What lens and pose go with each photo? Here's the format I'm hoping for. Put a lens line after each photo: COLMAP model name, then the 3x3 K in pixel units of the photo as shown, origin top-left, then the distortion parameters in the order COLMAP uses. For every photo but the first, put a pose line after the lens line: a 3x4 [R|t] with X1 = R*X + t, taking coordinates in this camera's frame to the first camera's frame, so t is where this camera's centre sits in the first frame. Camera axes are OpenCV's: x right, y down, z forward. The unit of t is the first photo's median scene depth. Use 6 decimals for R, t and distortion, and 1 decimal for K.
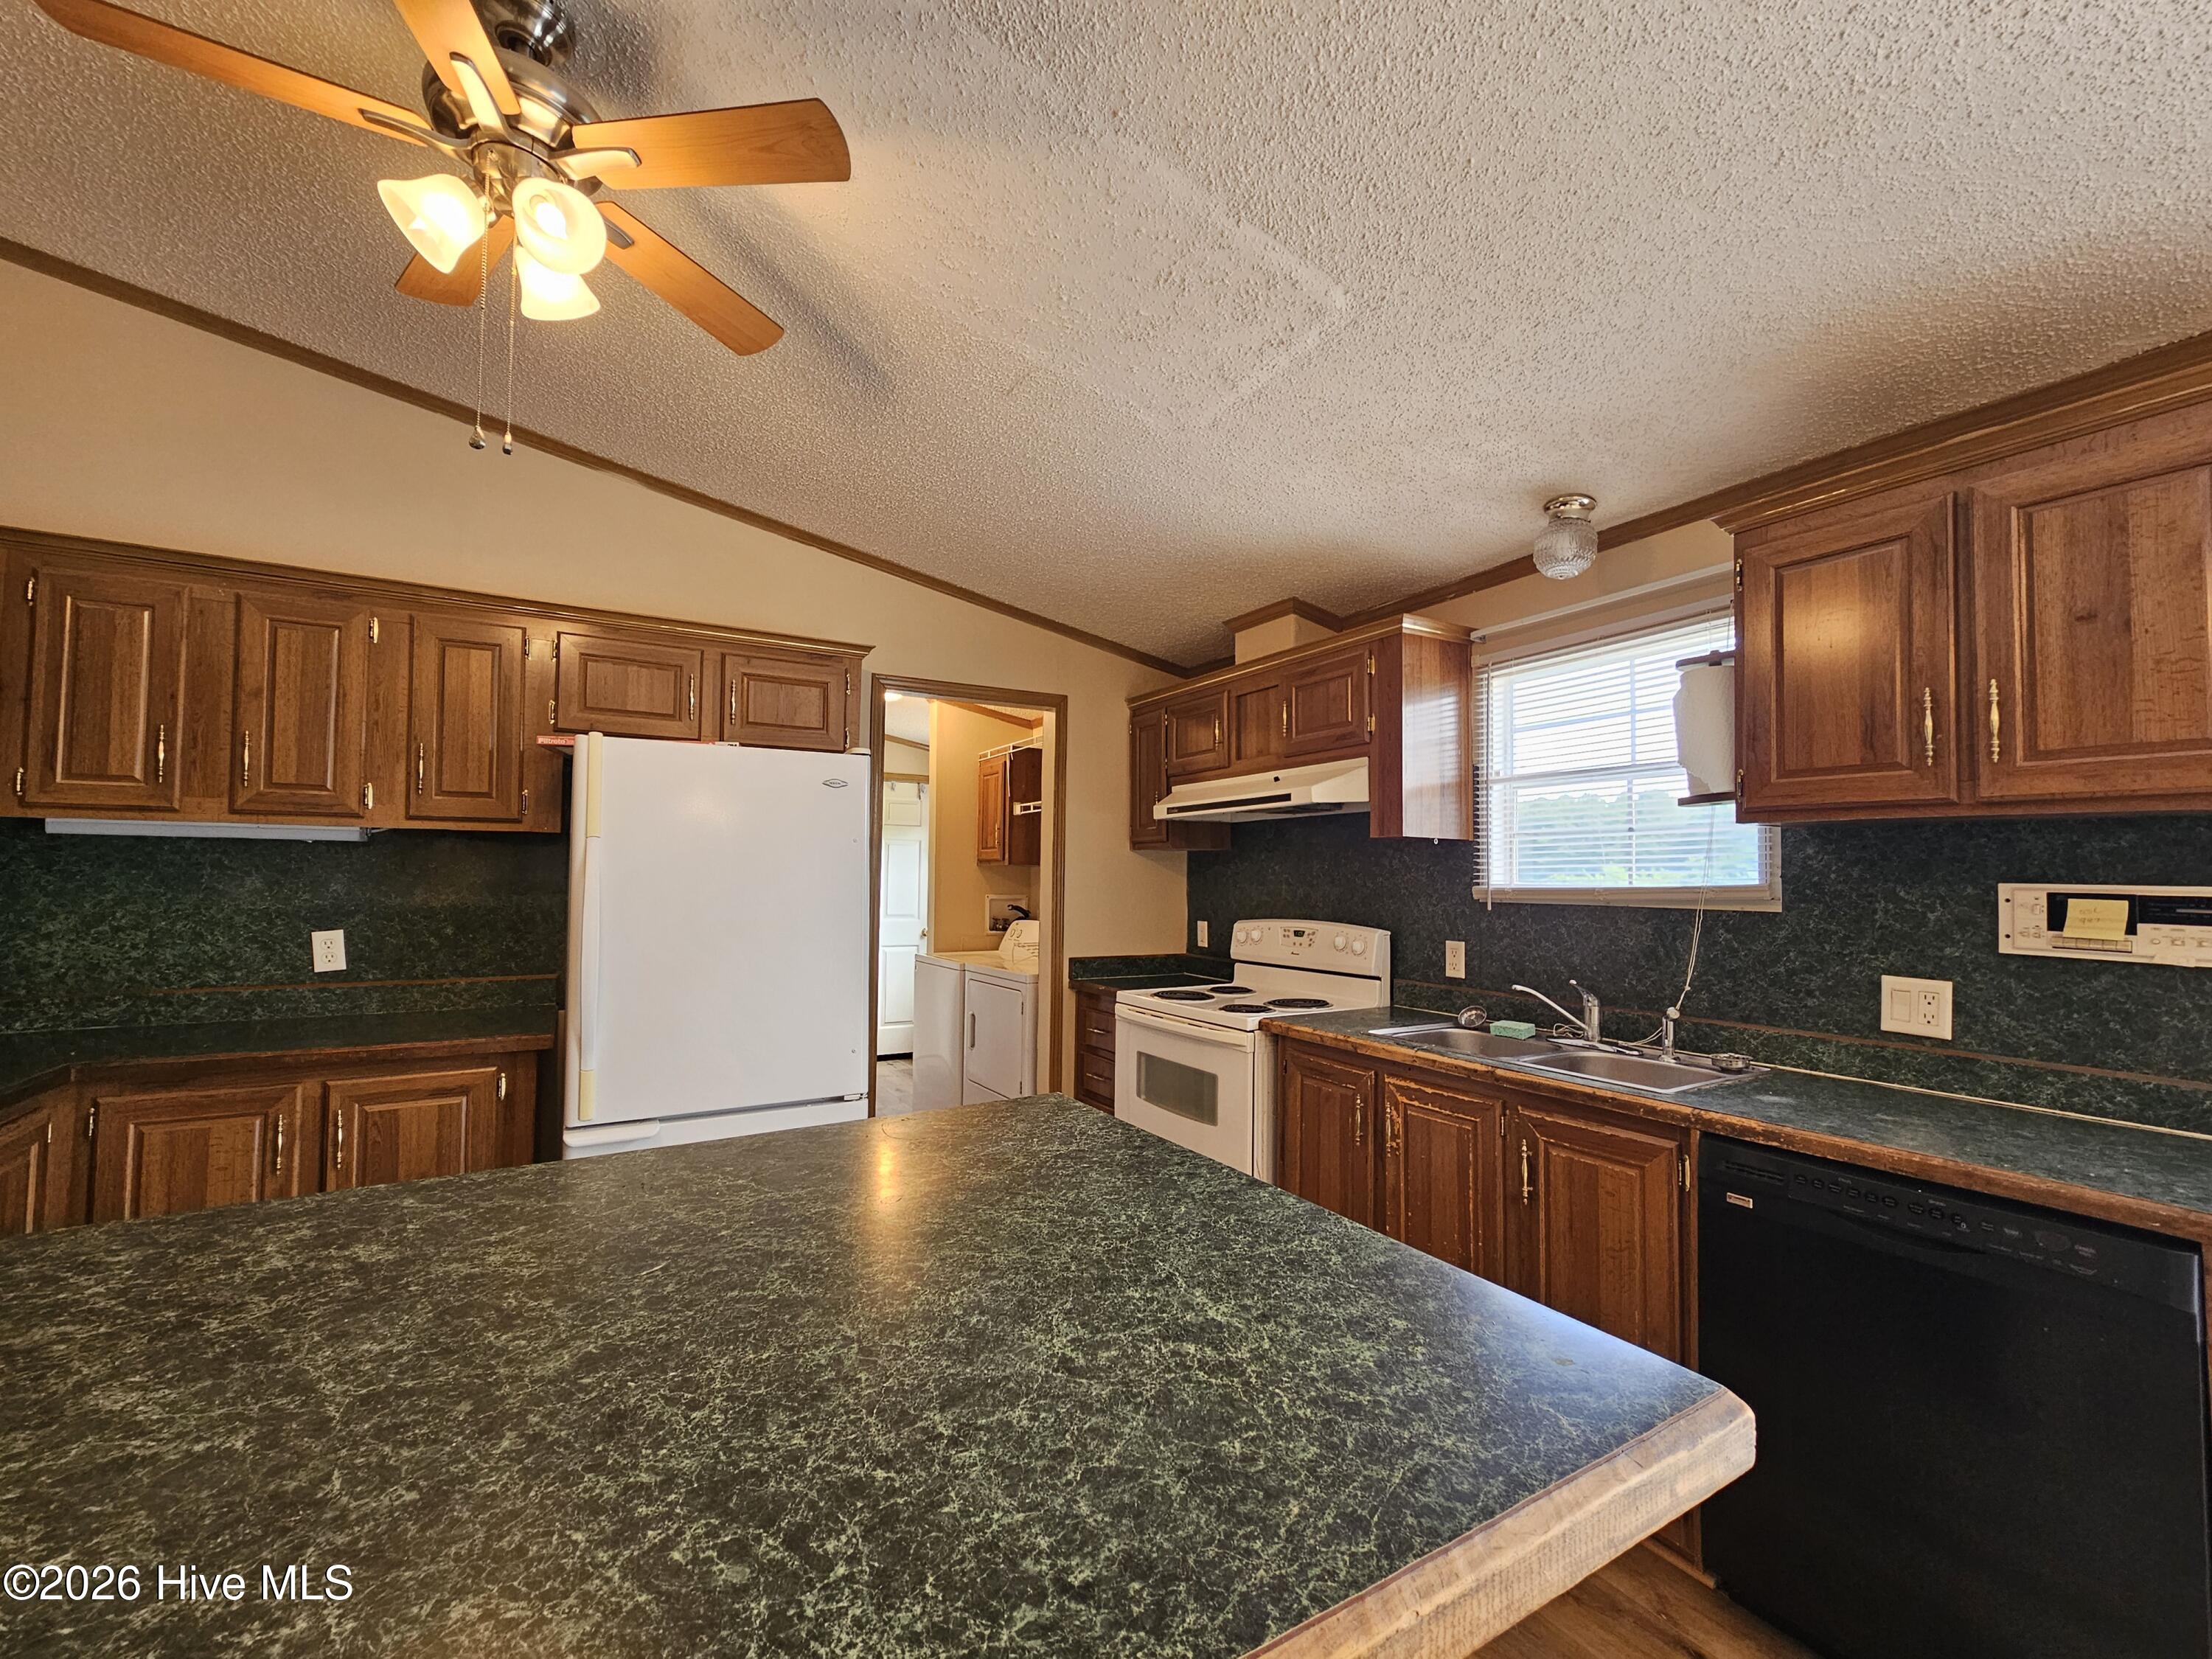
lens RADIAL K [[904.9, 0, 1108.7], [0, 904.9, 840.3], [0, 0, 1]] dist [-0.000992, -0.000289]
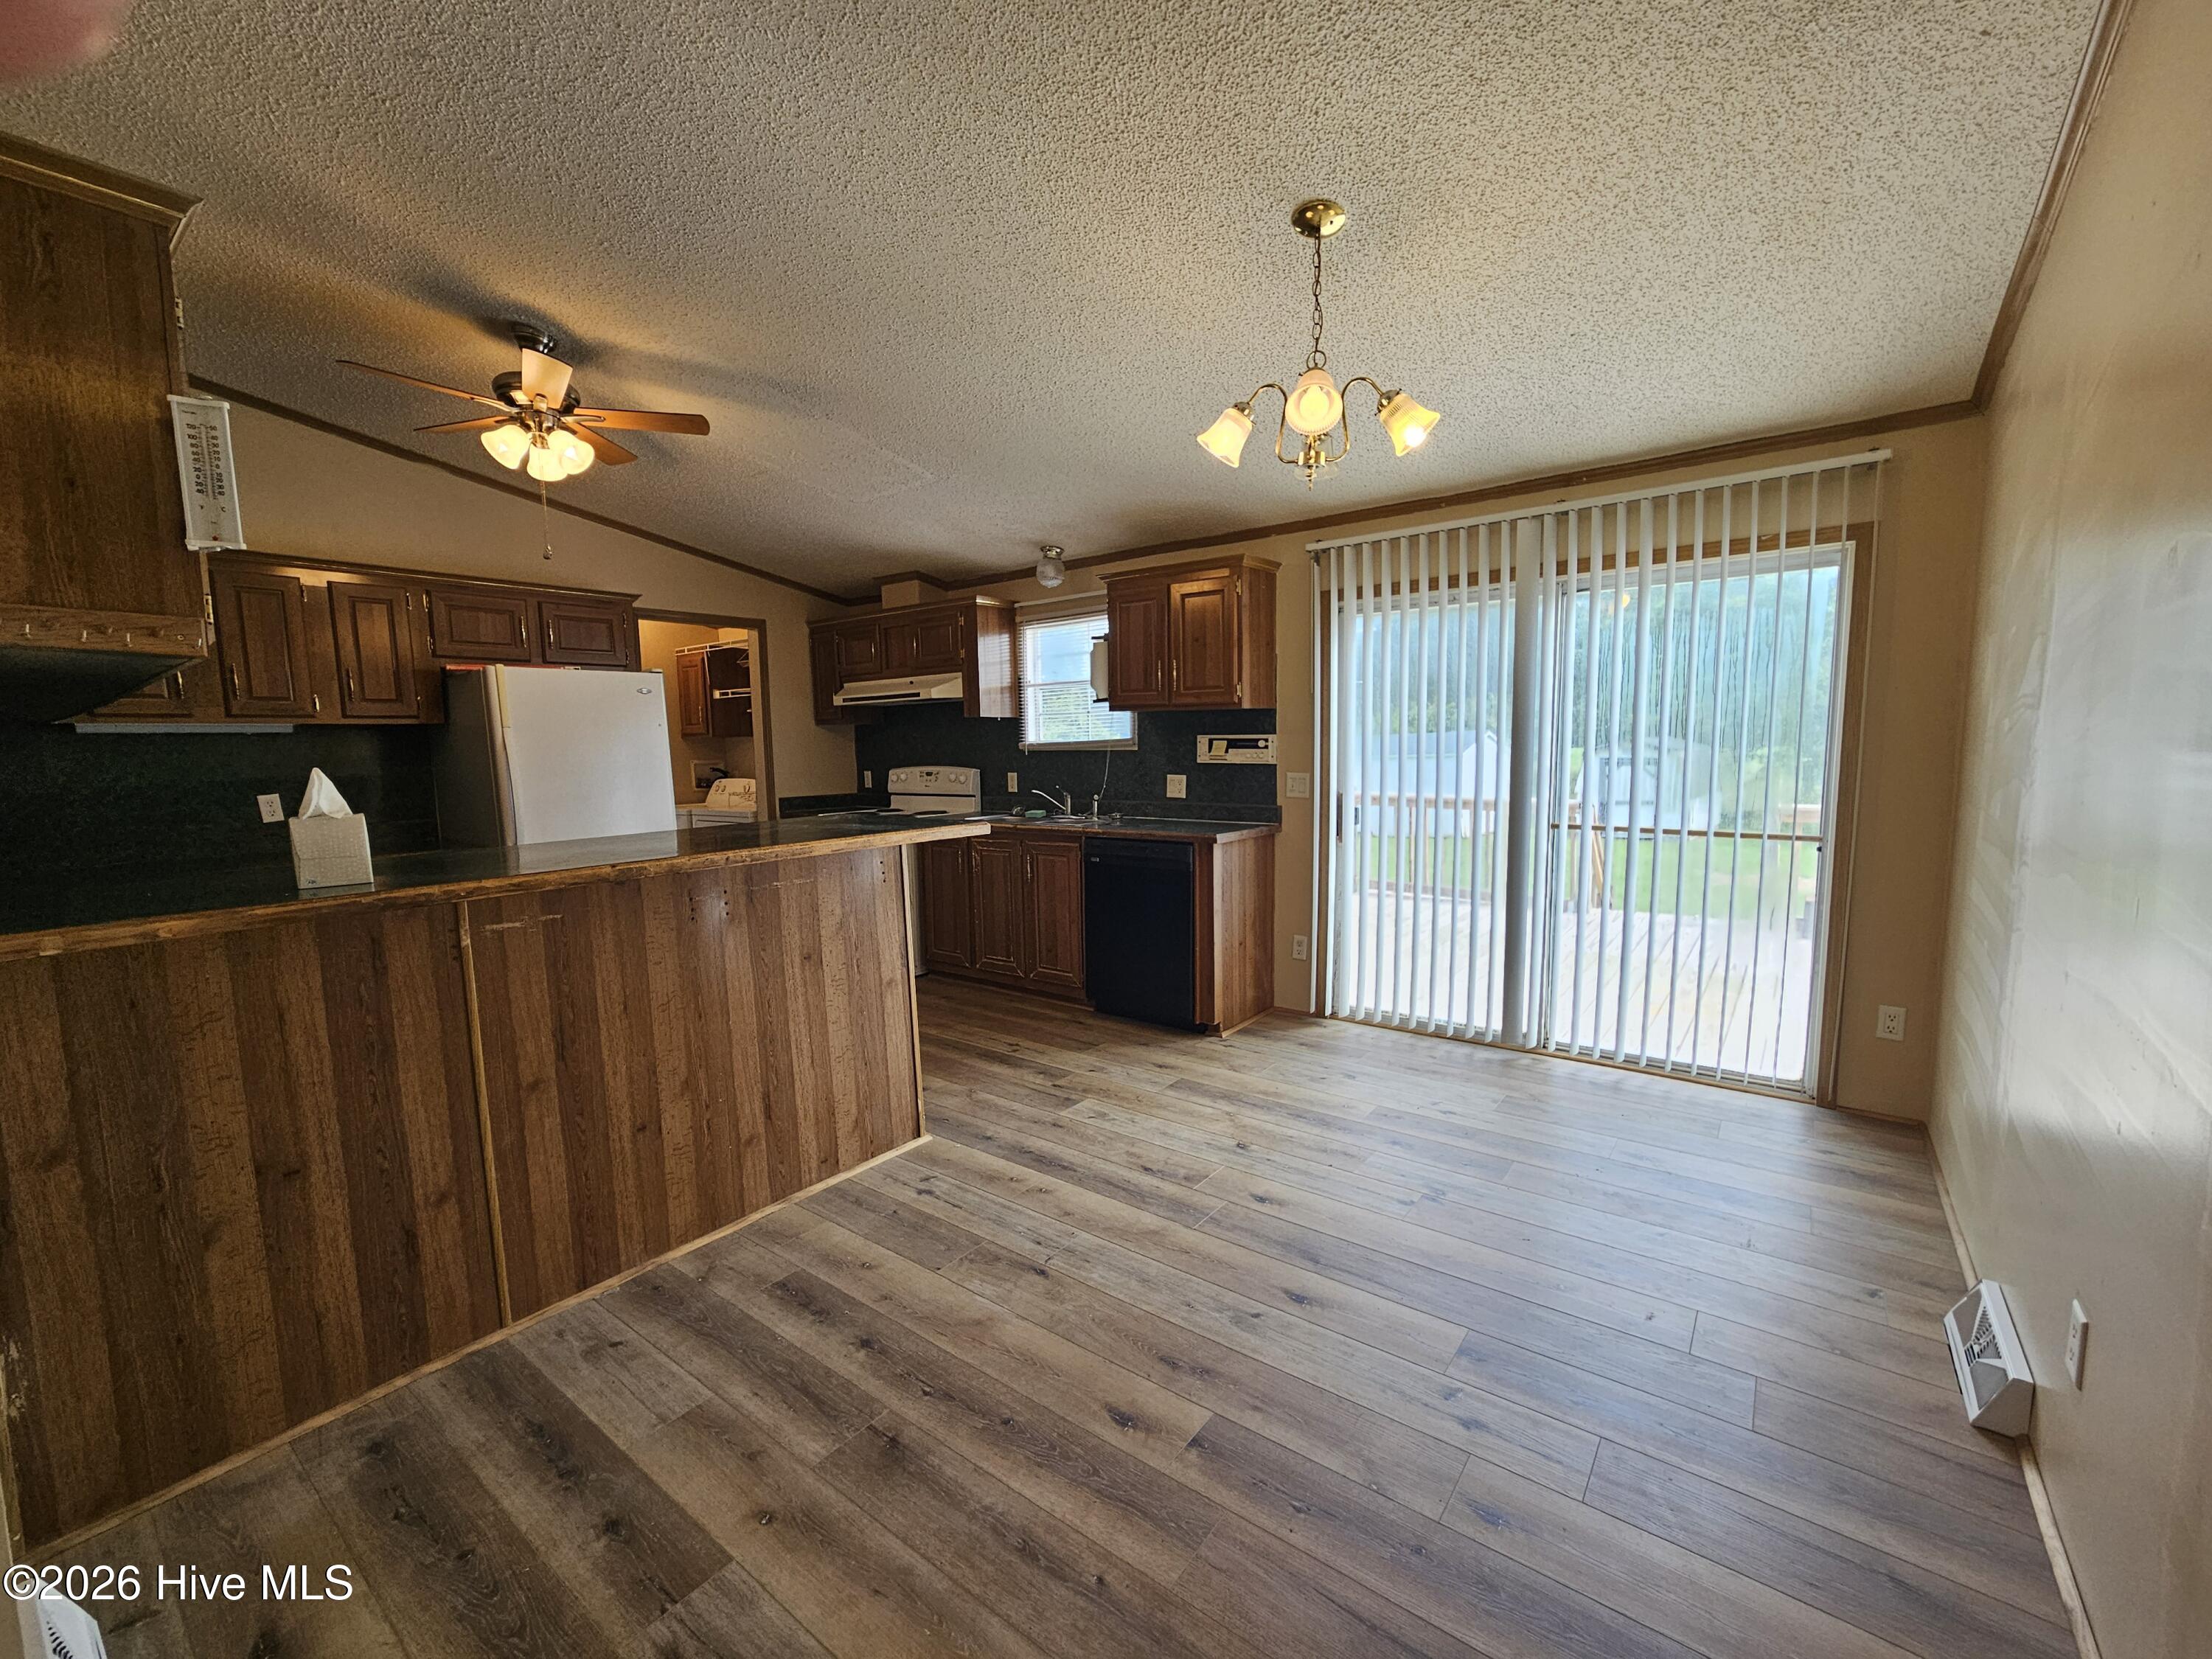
lens RADIAL K [[904.9, 0, 1108.7], [0, 904.9, 840.3], [0, 0, 1]] dist [-0.000992, -0.000289]
pose [[0.925467, -0.068289, 0.372622, -0.138011], [0.011854, 0.988357, 0.151691, -0.031033], [-0.378642, -0.135968, 0.915501, -0.812141]]
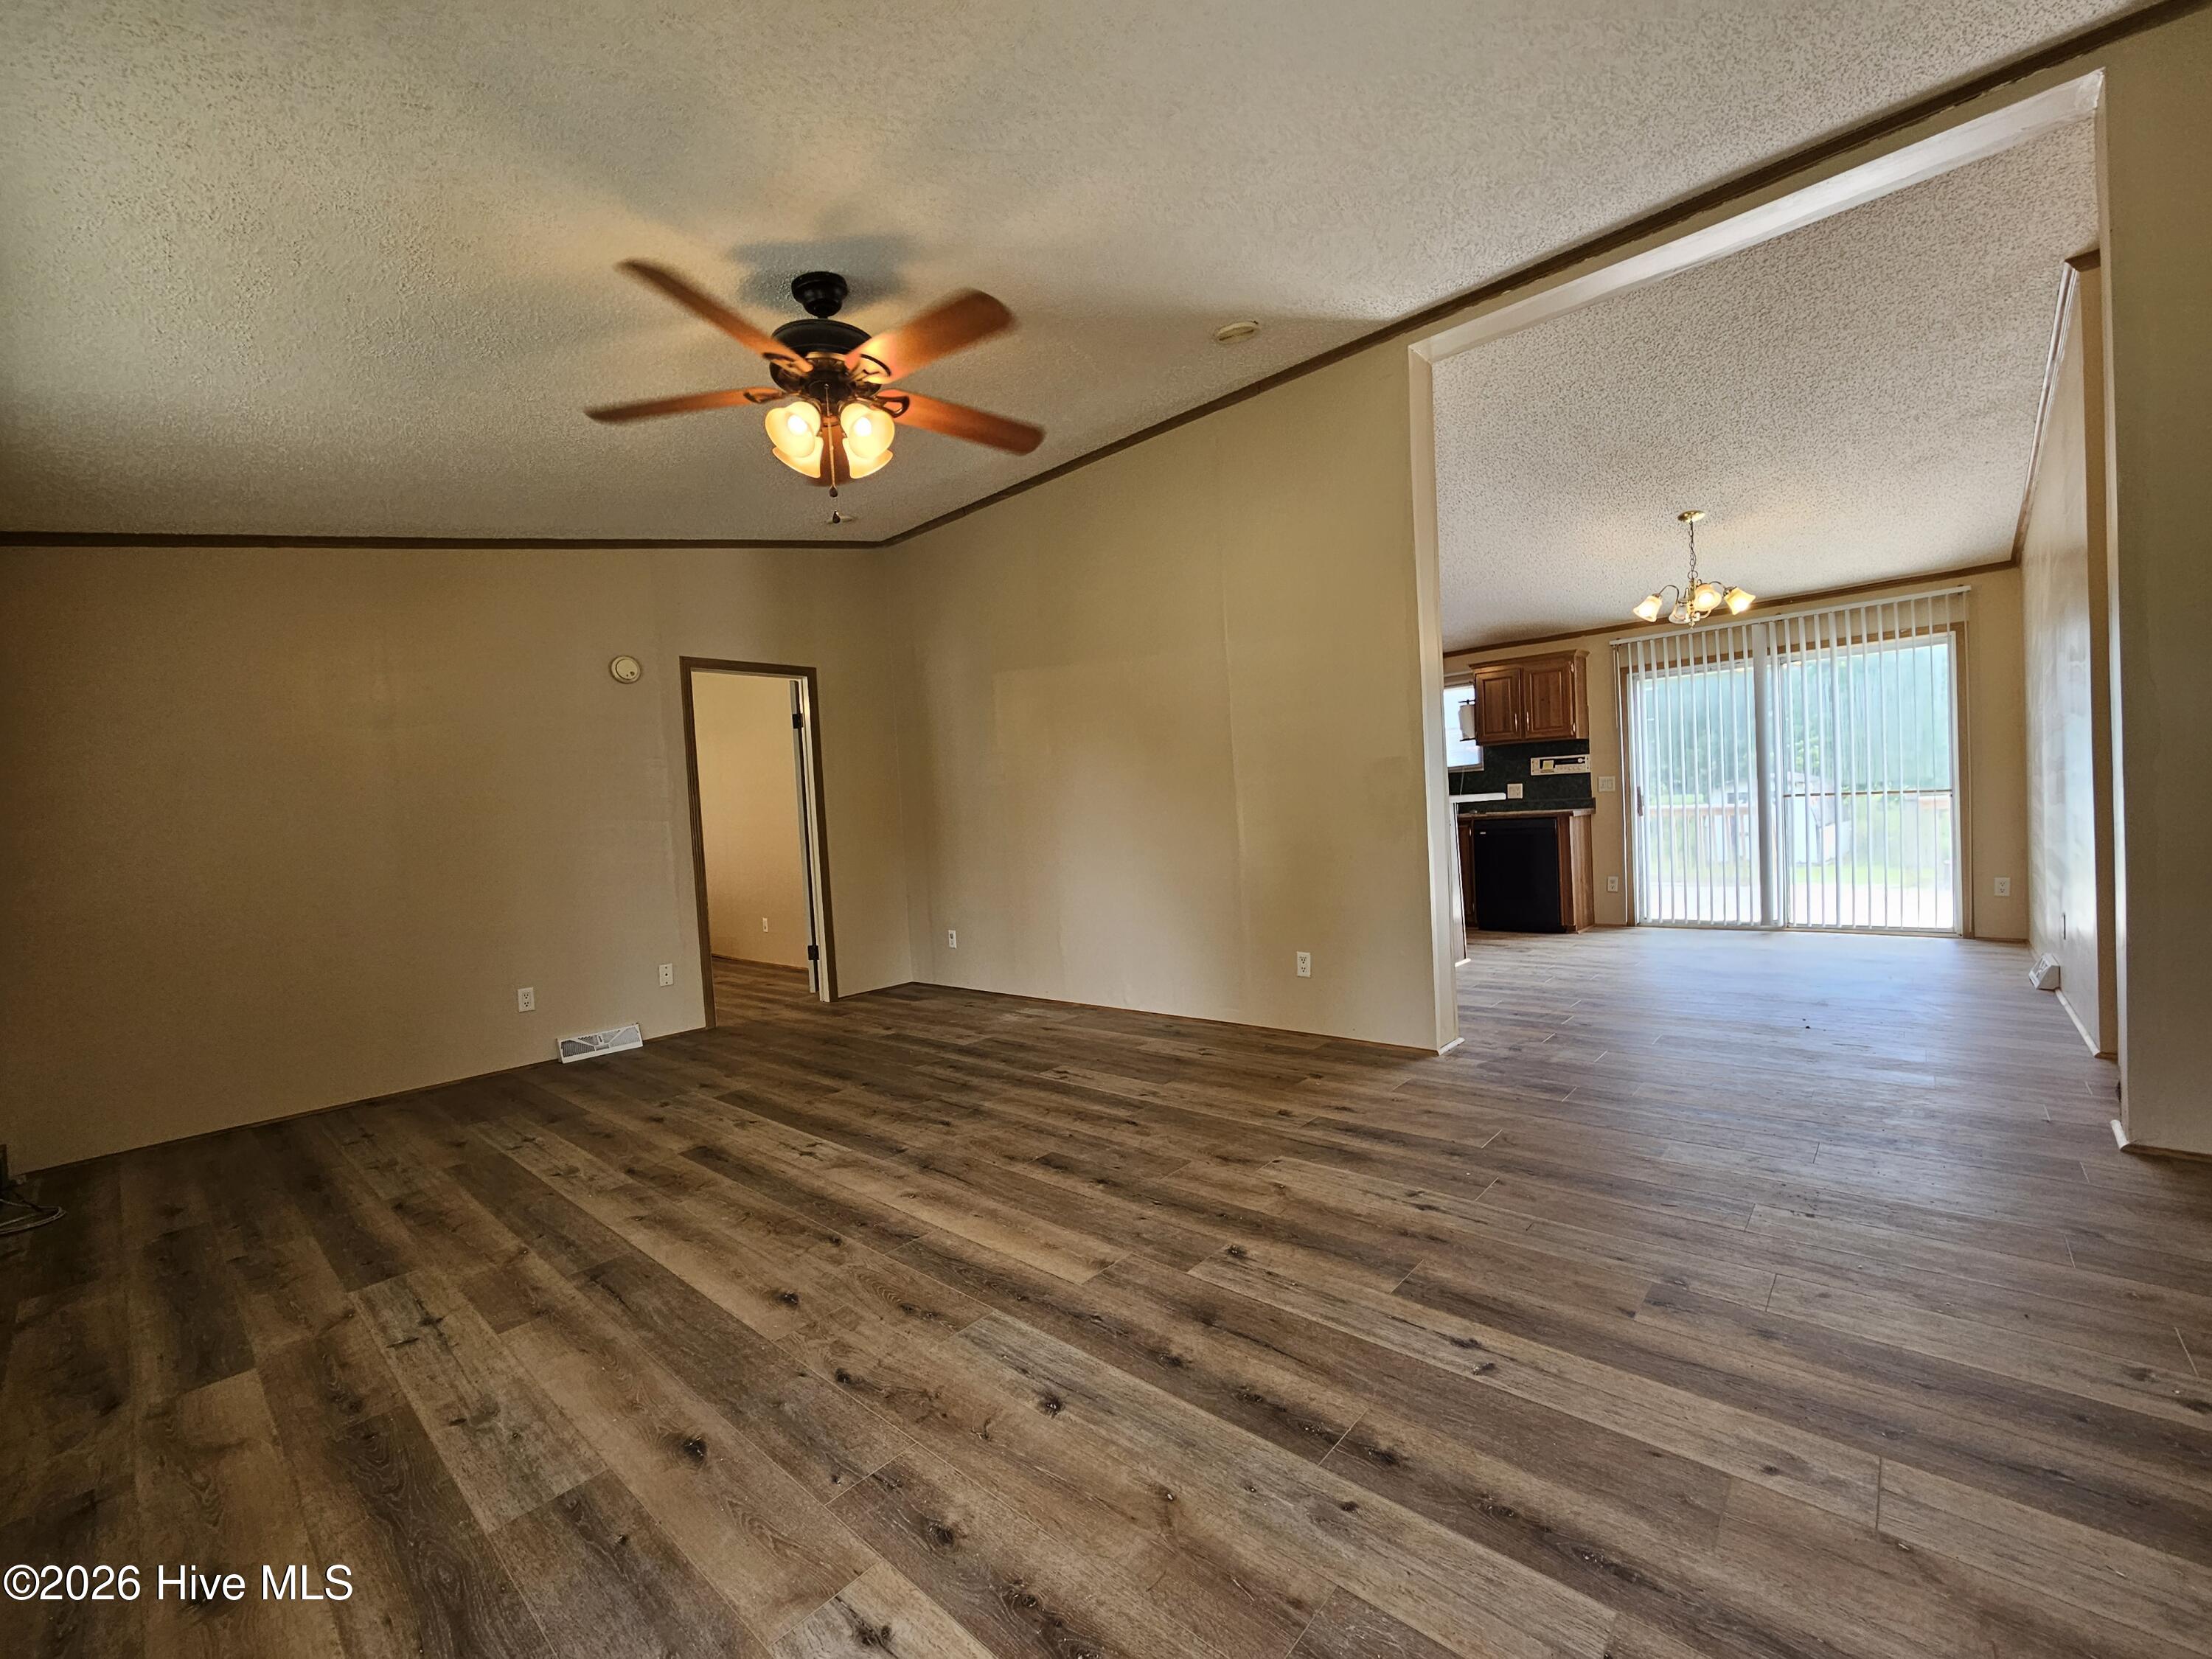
lens RADIAL K [[904.9, 0, 1108.7], [0, 904.9, 840.3], [0, 0, 1]] dist [-0.000992, -0.000289]
pose [[0.951845, -0.073791, 0.297567, -1.325598], [0.053720, 0.995729, 0.075086, 0.004800], [-0.301837, -0.055485, 0.951744, -1.492088]]
